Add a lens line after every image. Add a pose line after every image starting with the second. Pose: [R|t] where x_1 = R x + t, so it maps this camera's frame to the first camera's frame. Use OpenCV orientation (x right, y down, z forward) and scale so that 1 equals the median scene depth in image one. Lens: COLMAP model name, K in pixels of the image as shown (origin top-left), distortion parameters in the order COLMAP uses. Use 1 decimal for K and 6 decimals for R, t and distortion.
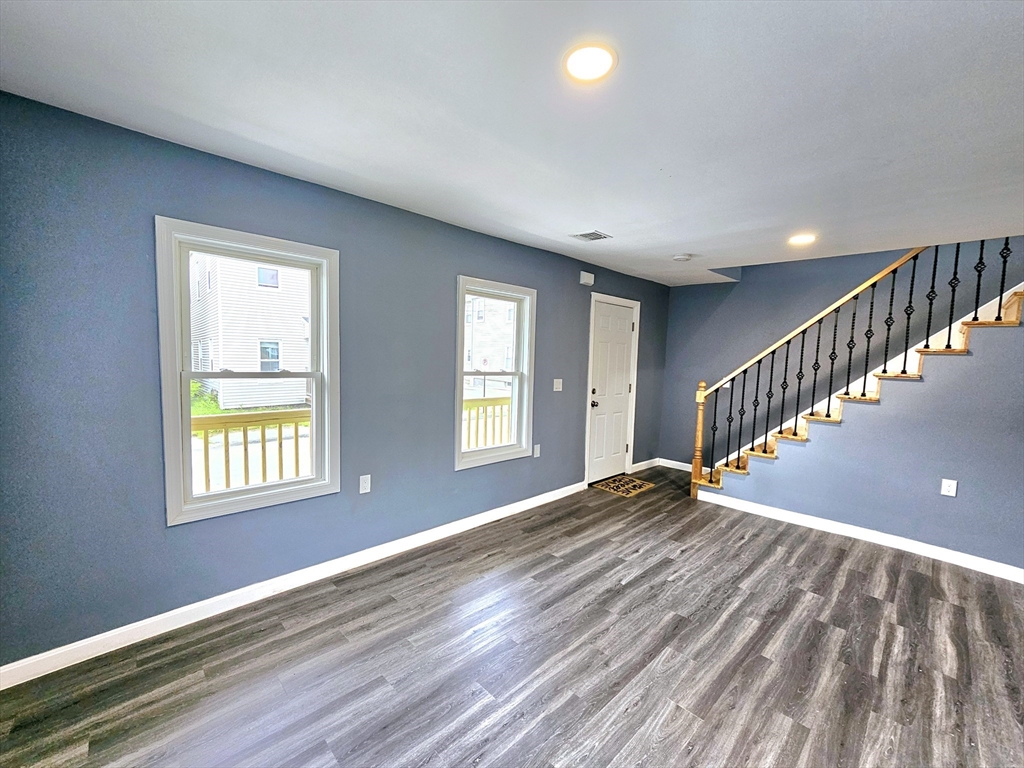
lens RADIAL K [[420.1, 0, 504.5], [0, 420.1, 391.1], [0, 0, 1]] dist [-0.004374, 0.002377]
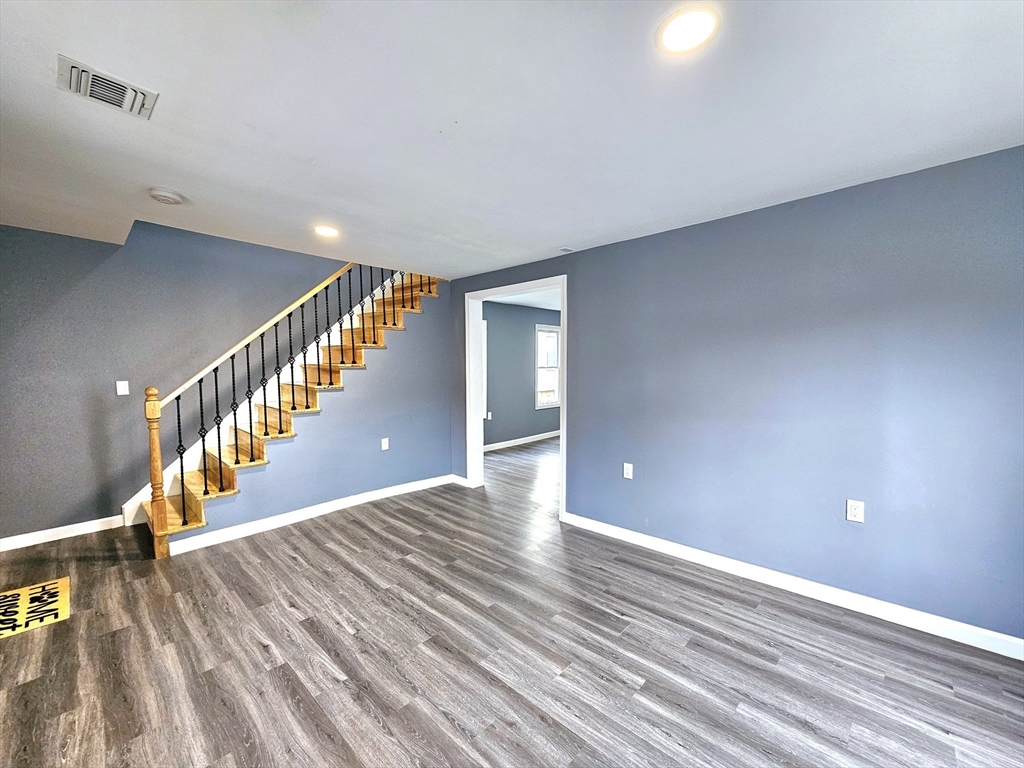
lens RADIAL K [[420.1, 0, 509.2], [0, 420.1, 390.4], [0, 0, 1]] dist [-0.004374, 0.002377]
pose [[-0.053811, -0.095947, 0.993931, -0.322587], [0.085413, 0.991283, 0.100316, -0.049960], [-0.994891, 0.090292, -0.045147, 0.623517]]
